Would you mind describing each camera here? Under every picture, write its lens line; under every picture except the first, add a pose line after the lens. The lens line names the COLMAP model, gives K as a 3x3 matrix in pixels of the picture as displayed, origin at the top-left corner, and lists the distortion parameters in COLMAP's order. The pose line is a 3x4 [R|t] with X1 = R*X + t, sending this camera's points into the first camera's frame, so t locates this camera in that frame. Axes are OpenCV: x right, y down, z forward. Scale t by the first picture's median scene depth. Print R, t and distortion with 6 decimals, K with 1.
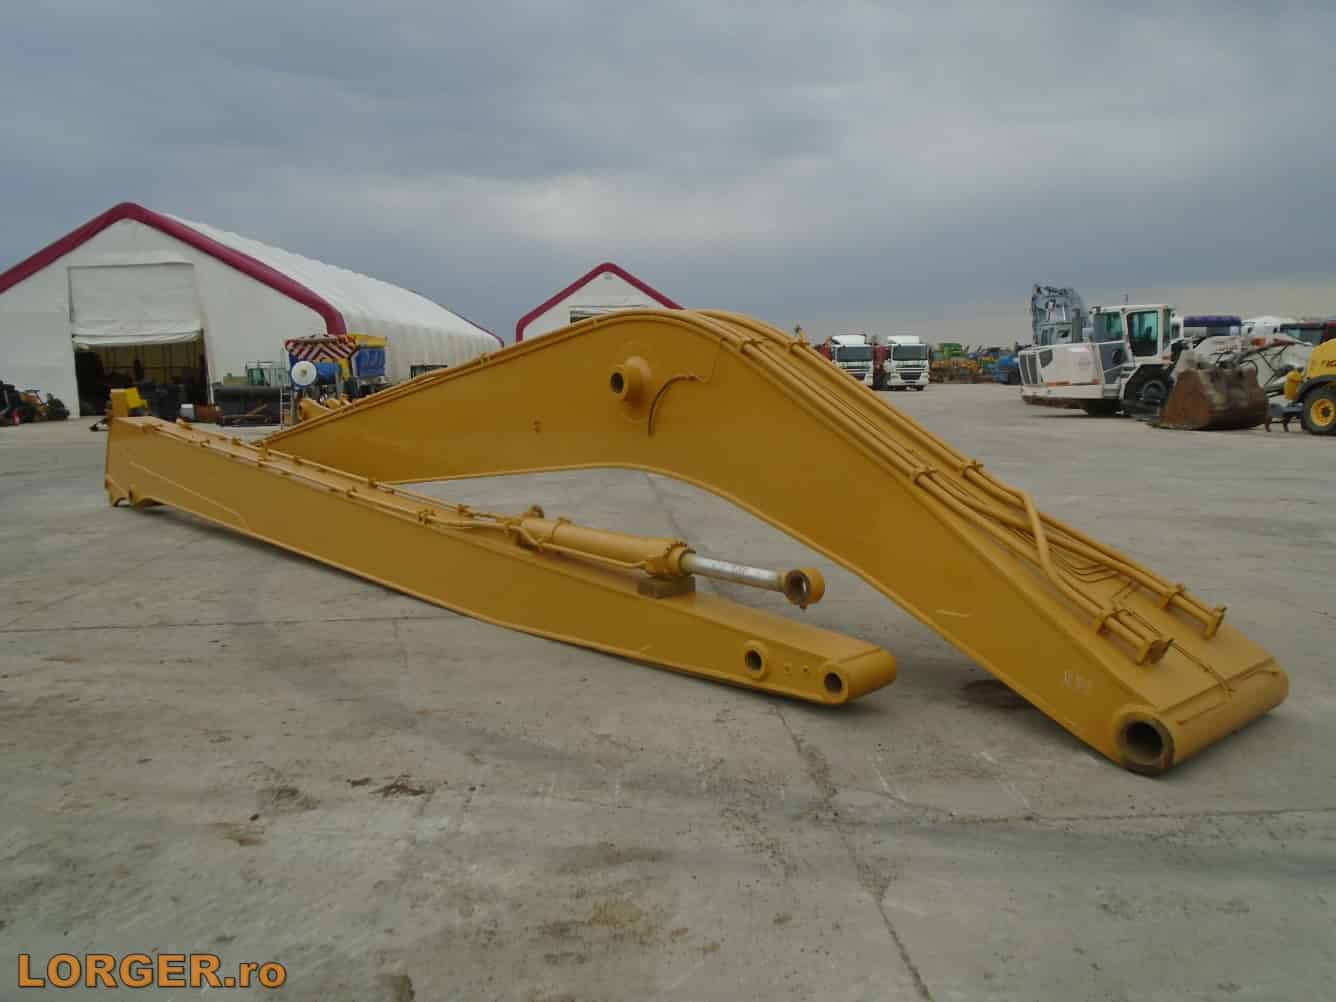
lens RADIAL K [[1028.9, 0, 670.0], [0, 1028.9, 499.7], [0, 0, 1]] dist [-0.004059, 0.000528]
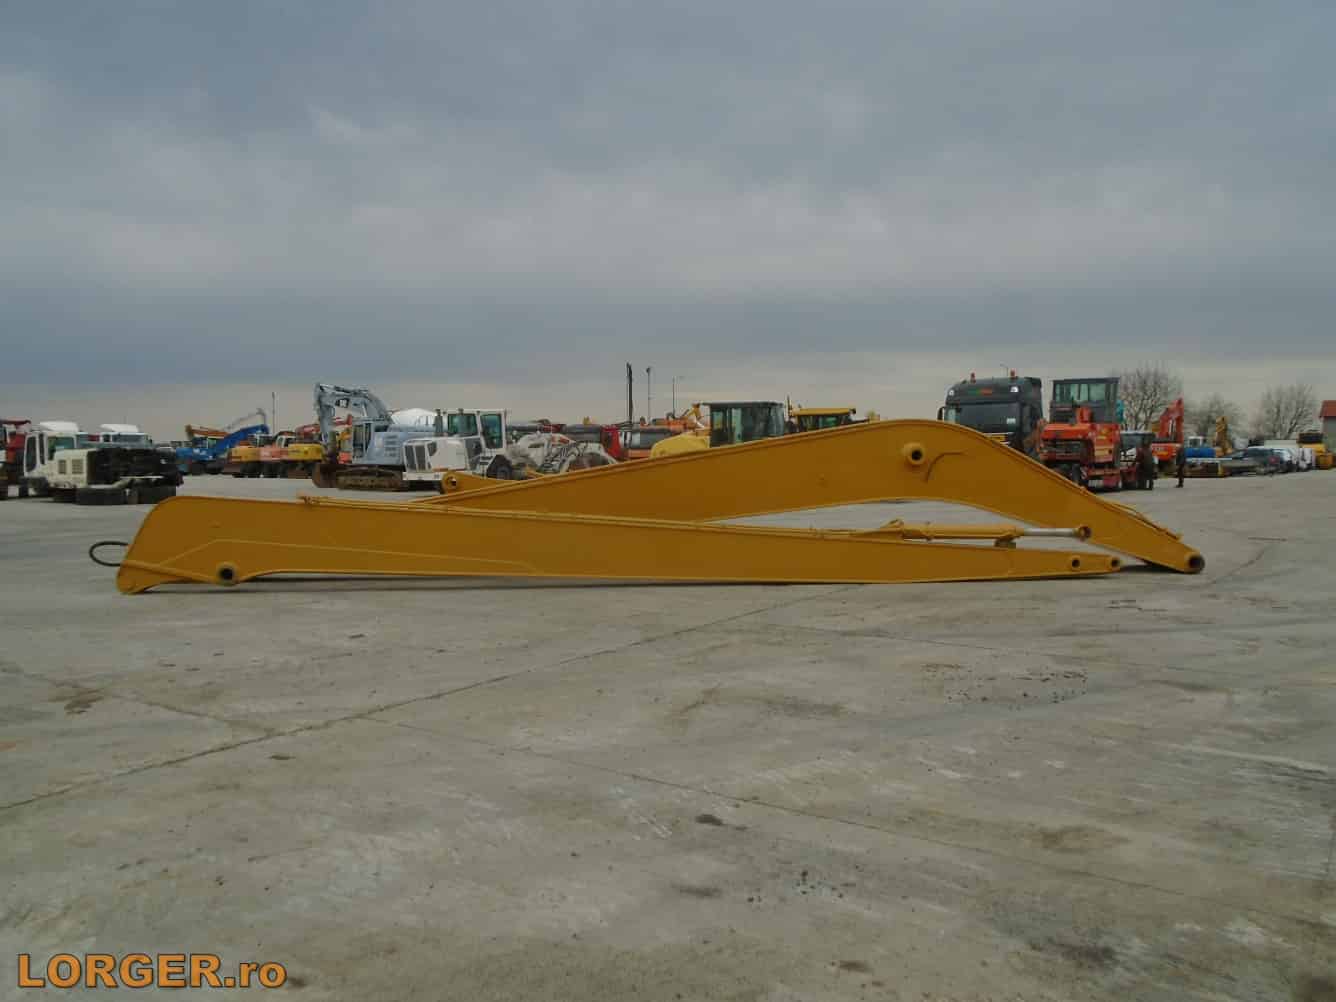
lens RADIAL K [[1028.9, 0, 671.7], [0, 1028.9, 500.1], [0, 0, 1]] dist [-0.004059, 0.000528]
pose [[0.626741, -0.023567, 0.778871, -0.406186], [0.093418, 0.994606, -0.045077, 0.003800], [-0.773608, 0.101012, 0.625562, 0.027886]]
